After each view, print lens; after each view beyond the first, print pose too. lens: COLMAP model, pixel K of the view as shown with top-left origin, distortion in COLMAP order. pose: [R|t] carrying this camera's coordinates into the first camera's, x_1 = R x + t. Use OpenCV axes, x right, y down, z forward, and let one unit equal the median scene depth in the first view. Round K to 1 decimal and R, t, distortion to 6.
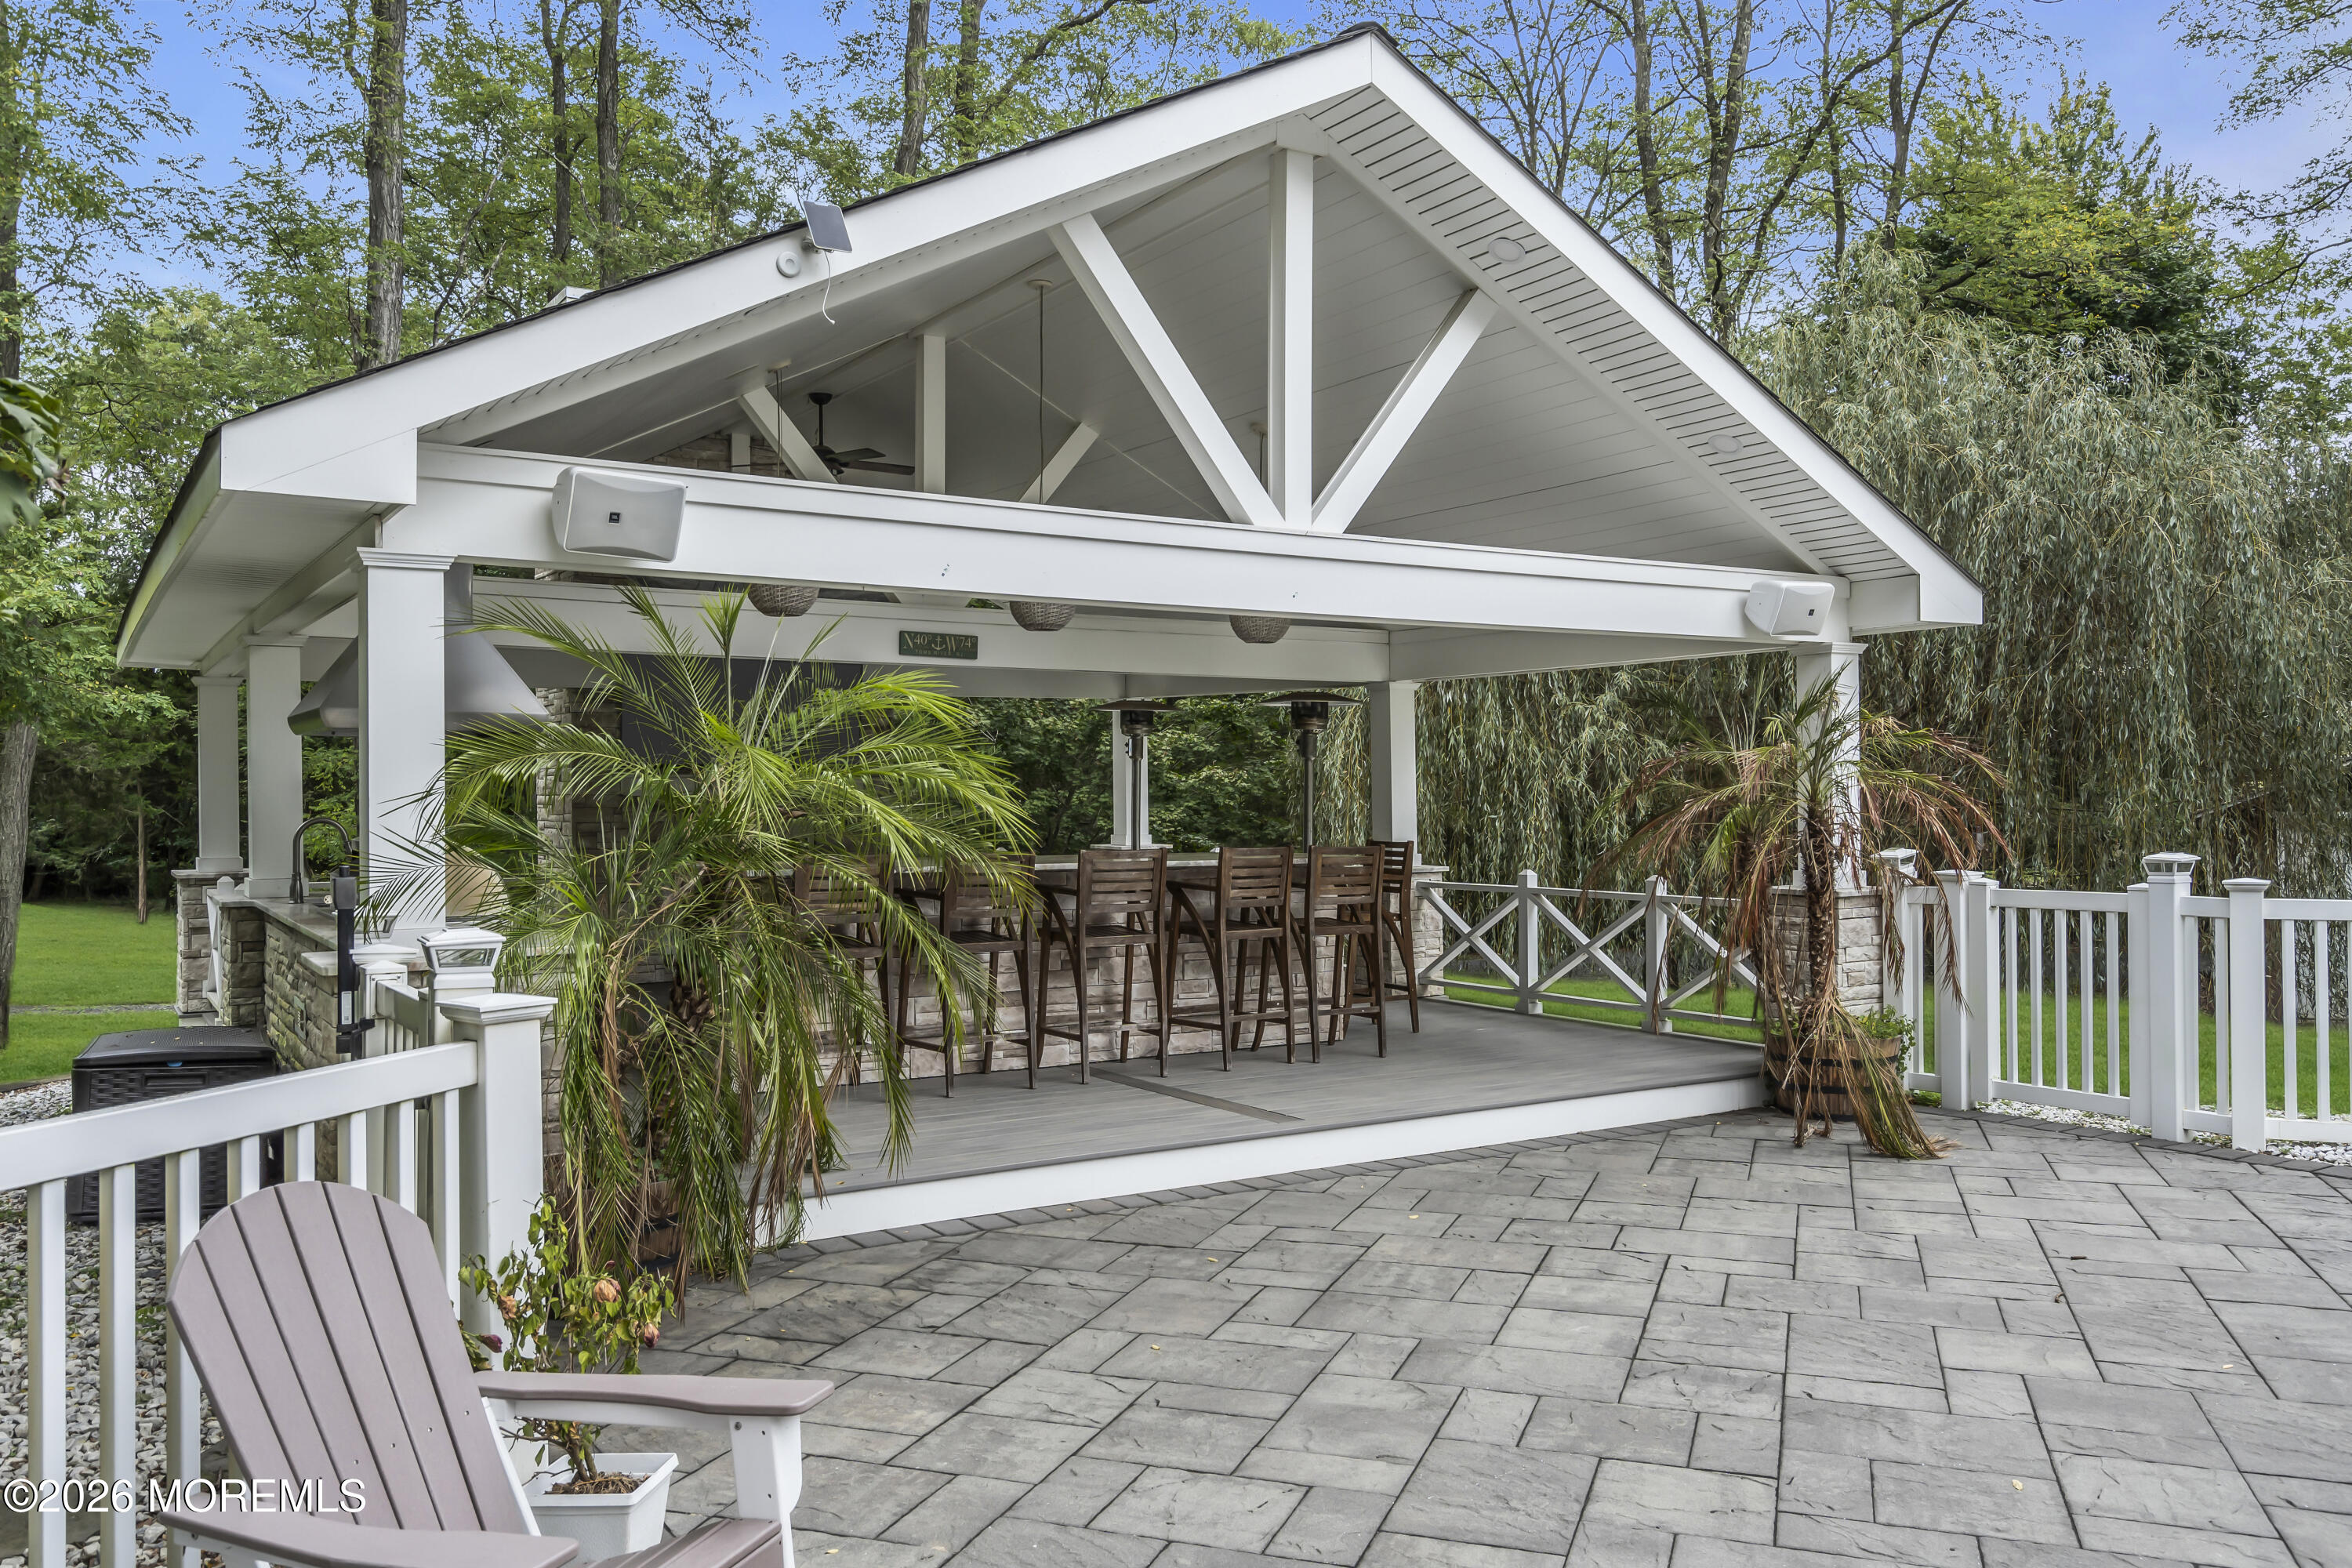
lens RADIAL K [[1809.3, 0, 1176.0], [0, 1809.3, 784.0], [0, 0, 1]] dist [-0.070176, 0.000467]
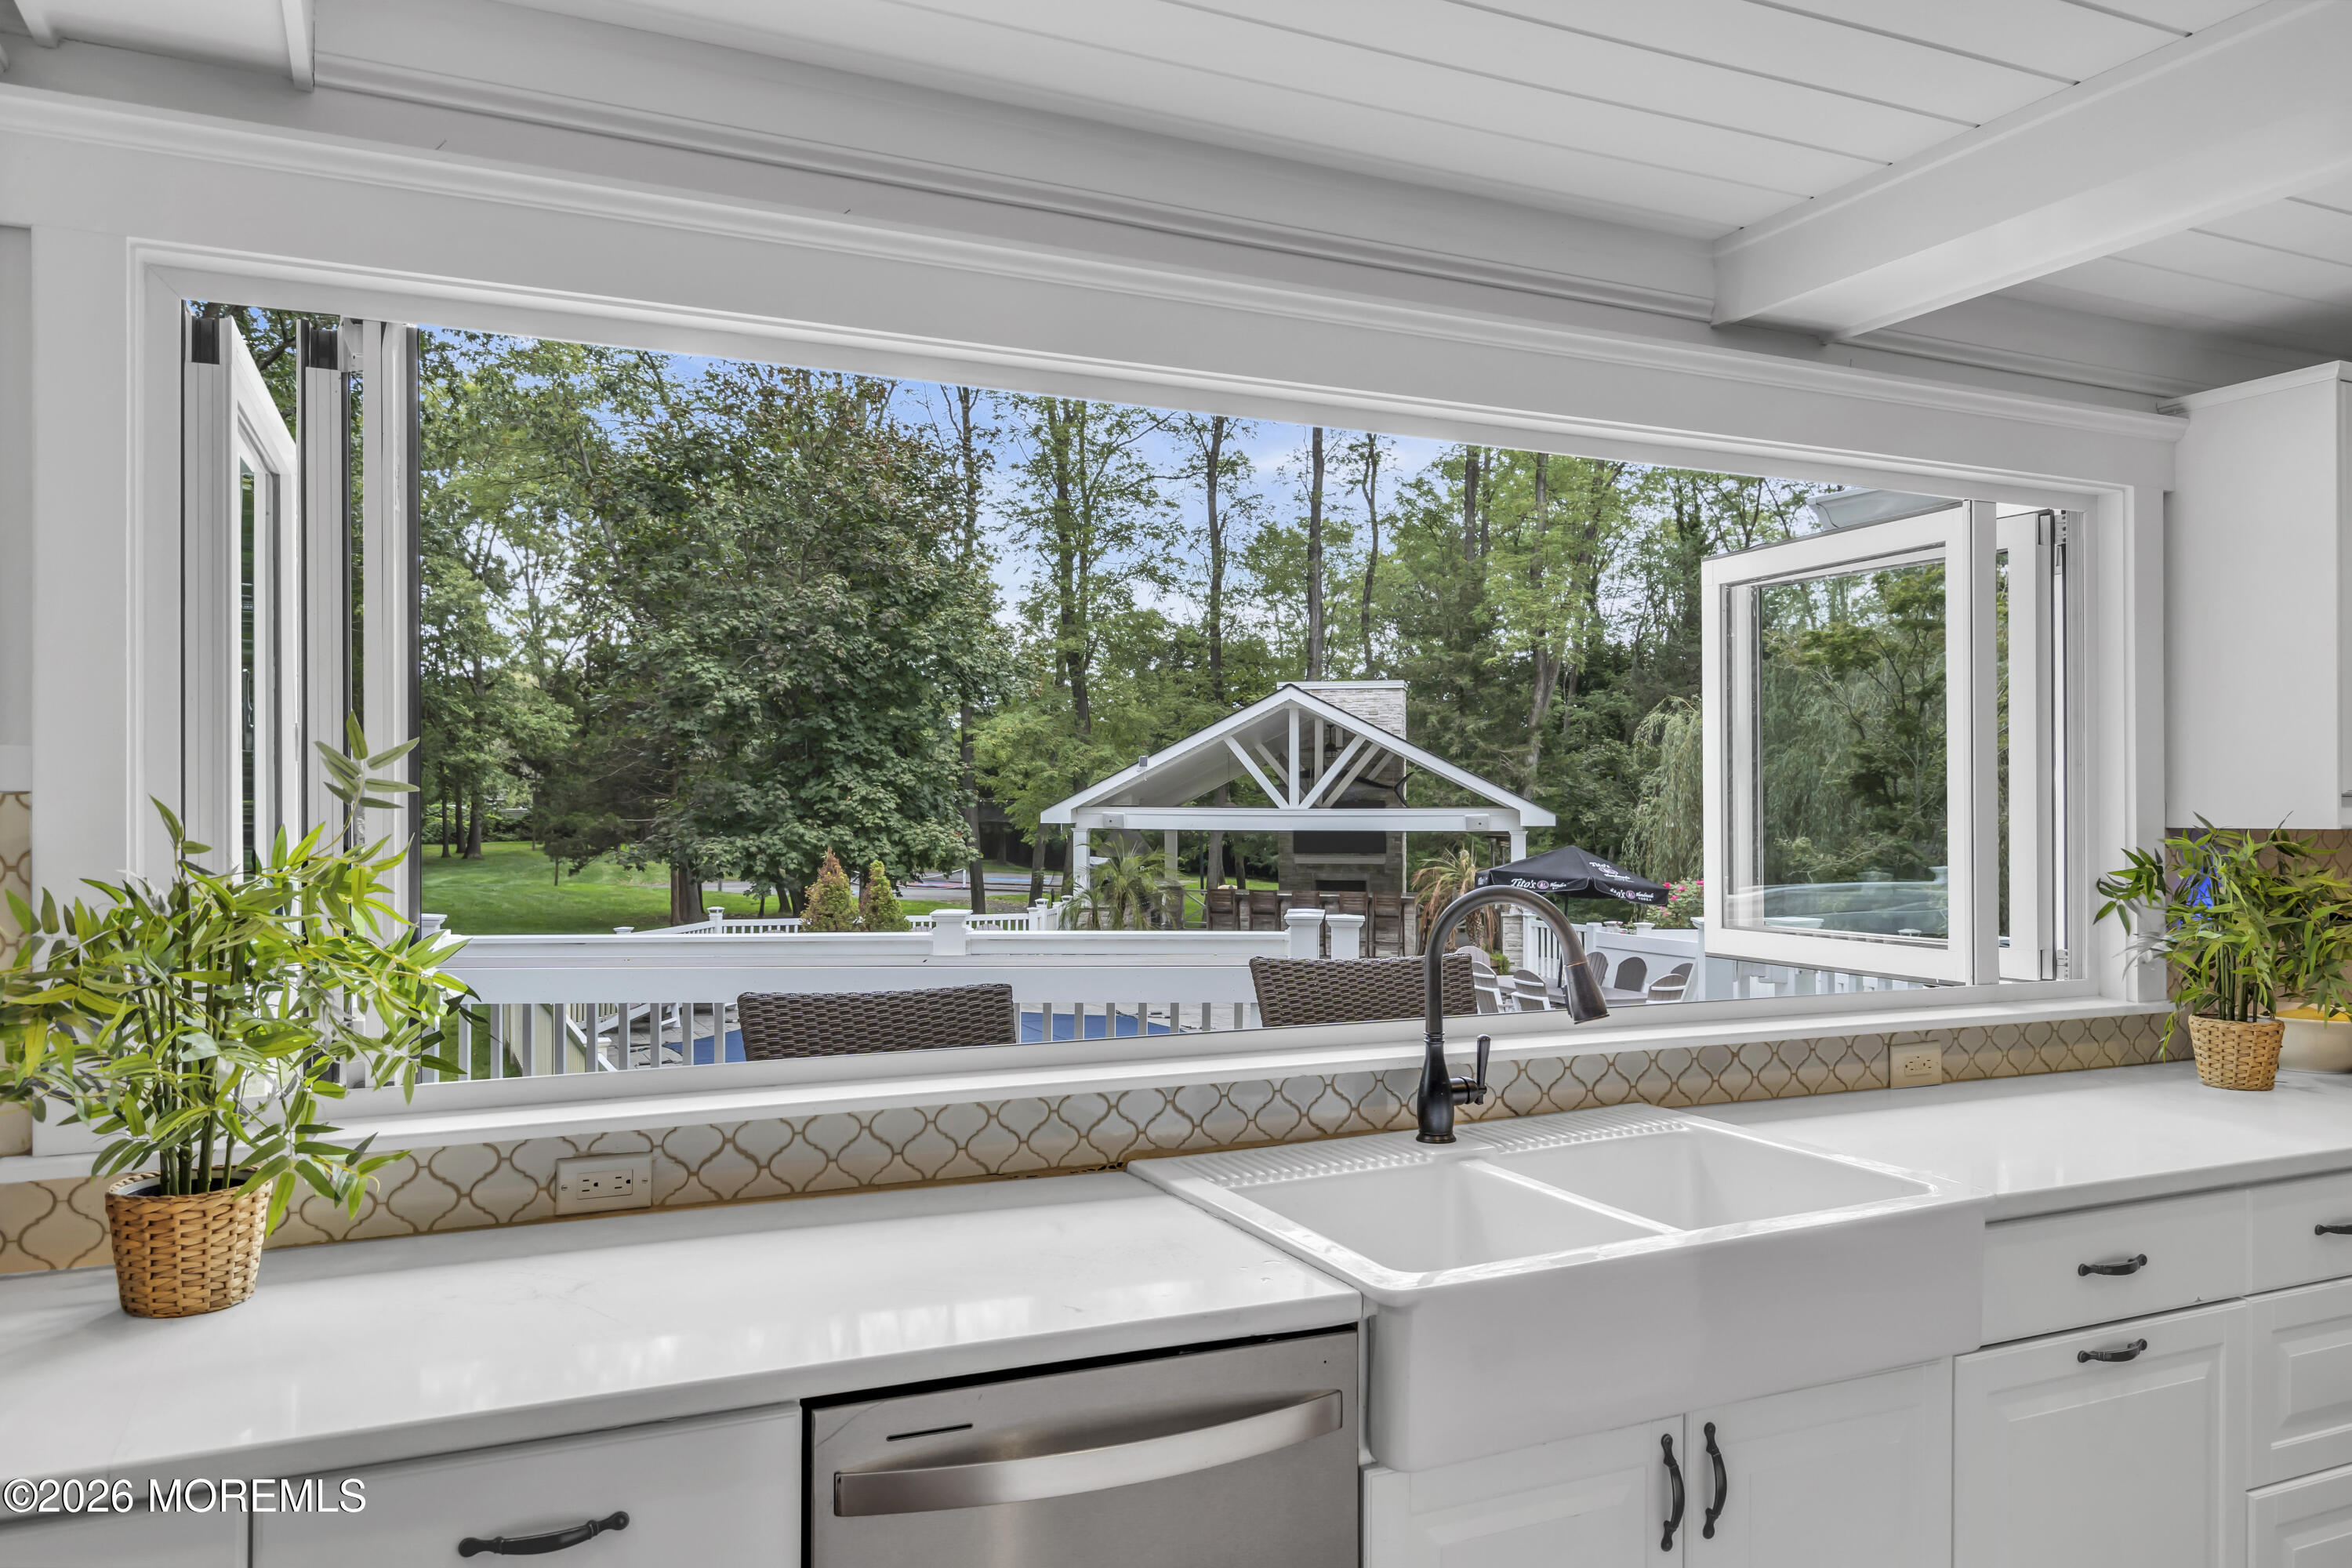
lens RADIAL K [[1689.3, 0, 1176.0], [0, 1689.3, 784.0], [0, 0, 1]] dist [0.002856, 0.000397]
pose [[0.716195, 0.002299, -0.697896, 2.346785], [-0.005786, 0.999980, -0.002643, -0.181214], [0.697876, 0.005931, 0.716194, -1.701728]]
